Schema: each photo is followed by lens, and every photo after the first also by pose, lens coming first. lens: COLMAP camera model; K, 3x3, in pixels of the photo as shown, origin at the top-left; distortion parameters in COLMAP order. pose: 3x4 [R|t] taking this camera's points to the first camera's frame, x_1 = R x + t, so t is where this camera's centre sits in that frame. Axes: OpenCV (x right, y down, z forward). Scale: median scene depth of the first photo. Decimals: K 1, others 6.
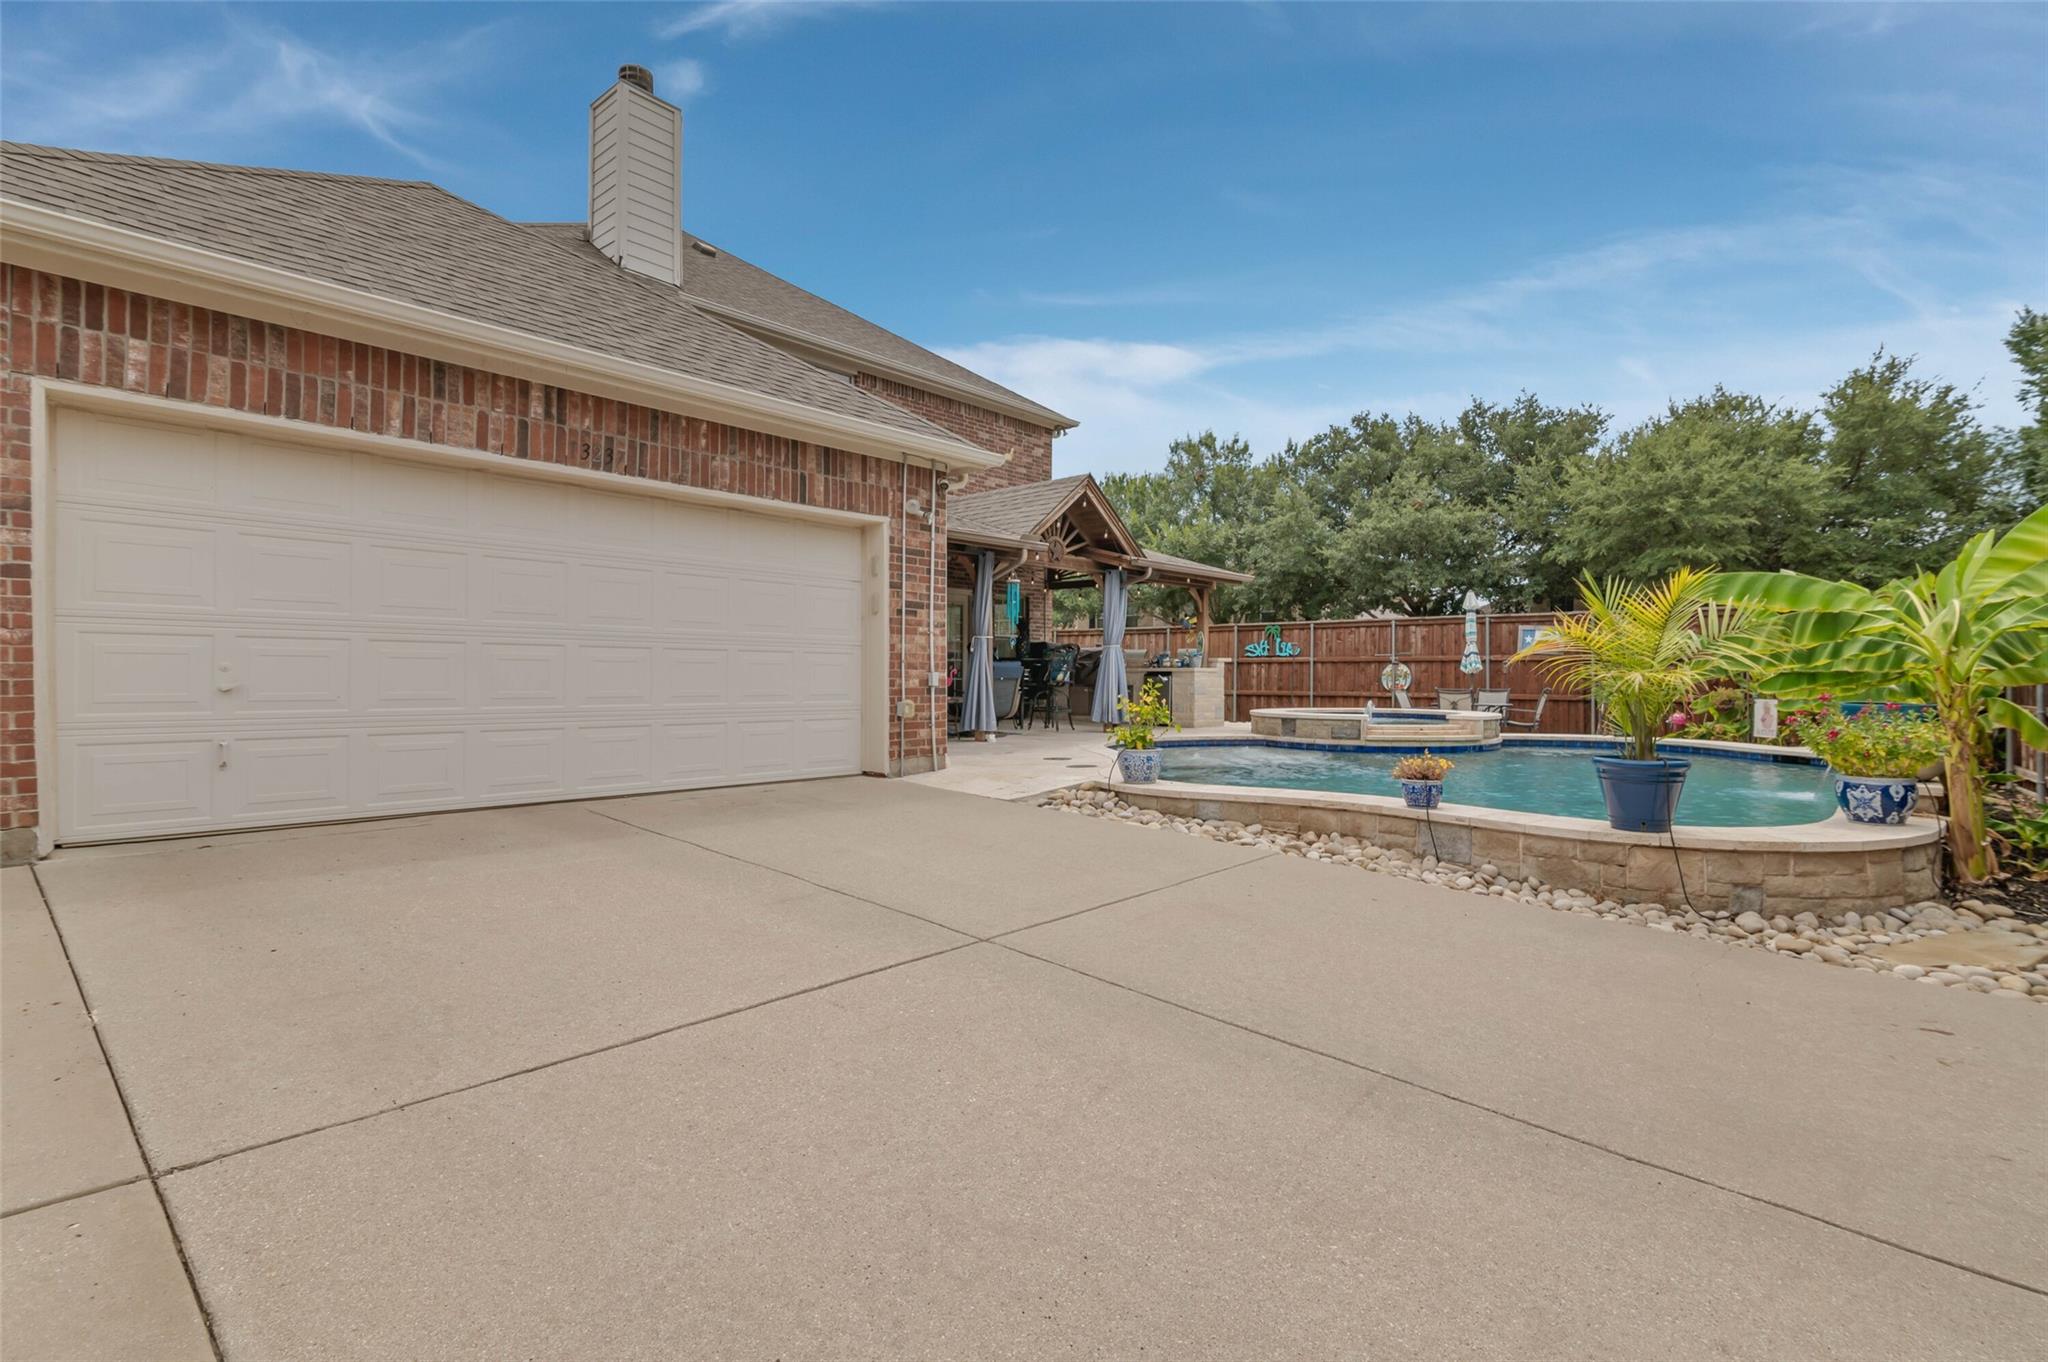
lens RADIAL K [[983.7, 0, 1023.4], [0, 983.7, 641.9], [0, 0, 1]] dist [-0.000256, 0.001109]
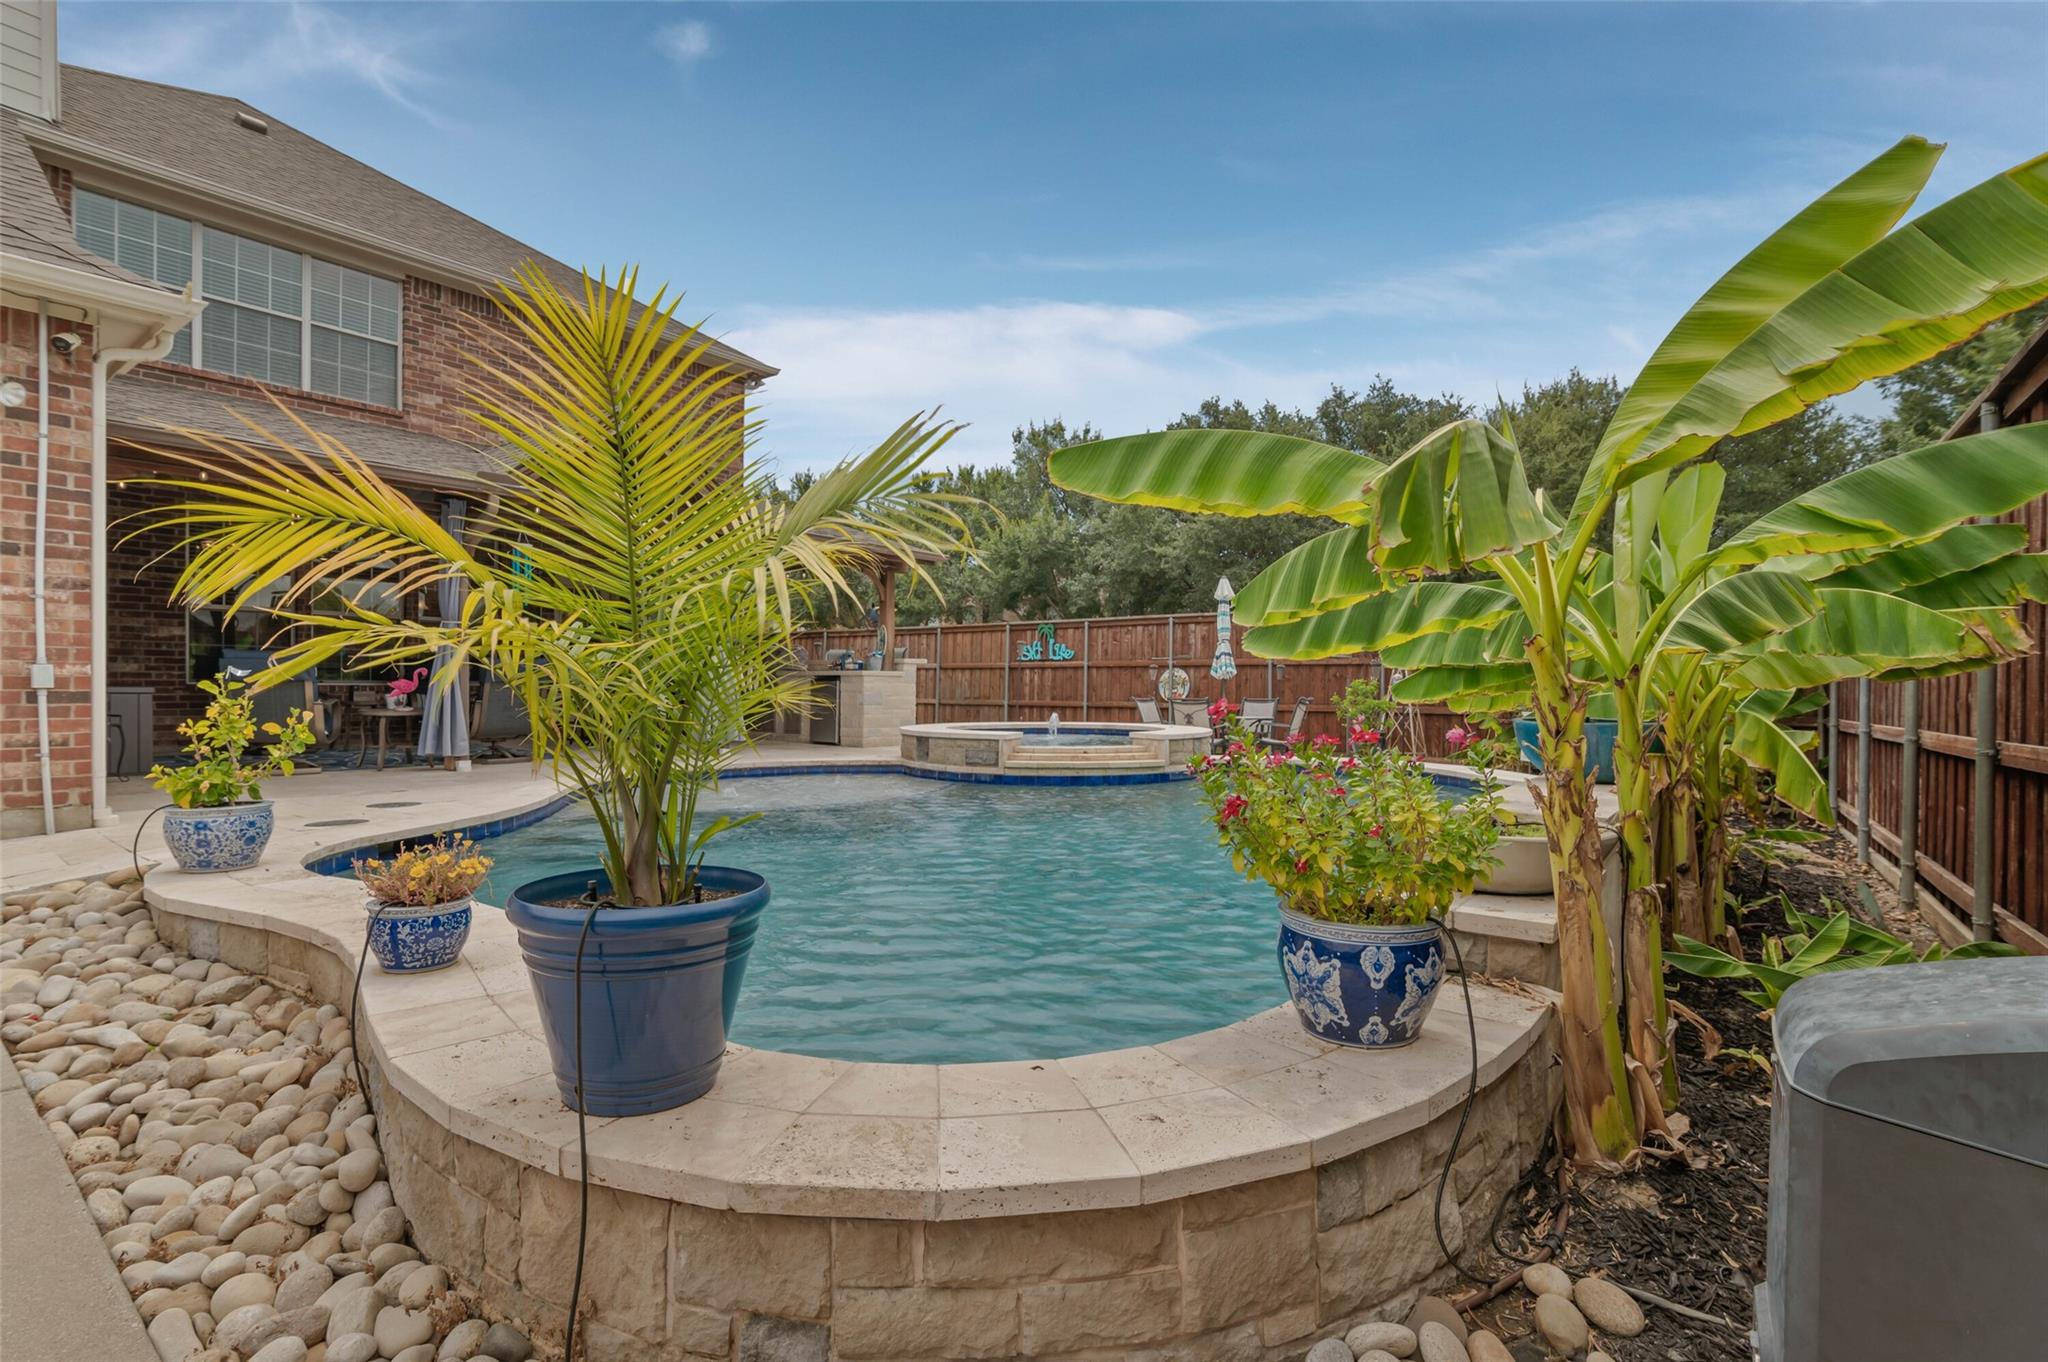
lens RADIAL K [[970.1, 0, 1021.5], [0, 970.1, 675.1], [0, 0, 1]] dist [-0.004394, -0.001044]
pose [[0.998266, 0.002911, 0.058787, 0.232978], [-0.004232, 0.999741, 0.022368, 0.011208], [-0.058707, -0.022578, 0.998020, 0.205209]]
